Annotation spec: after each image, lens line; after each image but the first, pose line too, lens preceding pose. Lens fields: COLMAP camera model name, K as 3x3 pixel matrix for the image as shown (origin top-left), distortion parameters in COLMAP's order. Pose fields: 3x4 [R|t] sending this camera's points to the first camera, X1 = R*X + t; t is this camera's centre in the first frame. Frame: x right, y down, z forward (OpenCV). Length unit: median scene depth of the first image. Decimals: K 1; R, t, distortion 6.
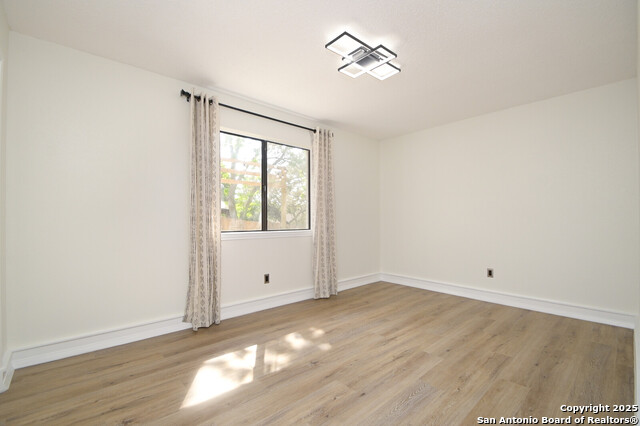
lens RADIAL K [[292.6, 0, 325.6], [0, 292.6, 216.3], [0, 0, 1]] dist [0.010810, -0.000387]
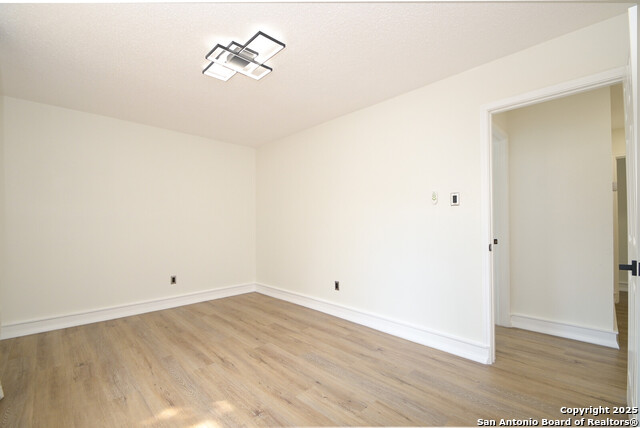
lens RADIAL K [[278.6, 0, 322.0], [0, 278.6, 216.1], [0, 0, 1]] dist [-0.001421, -0.000337]
pose [[-0.071384, 0.037733, 0.996735, -0.661978], [-0.010892, 0.999195, -0.038606, -0.008428], [-0.997389, -0.013613, -0.070915, 0.706812]]
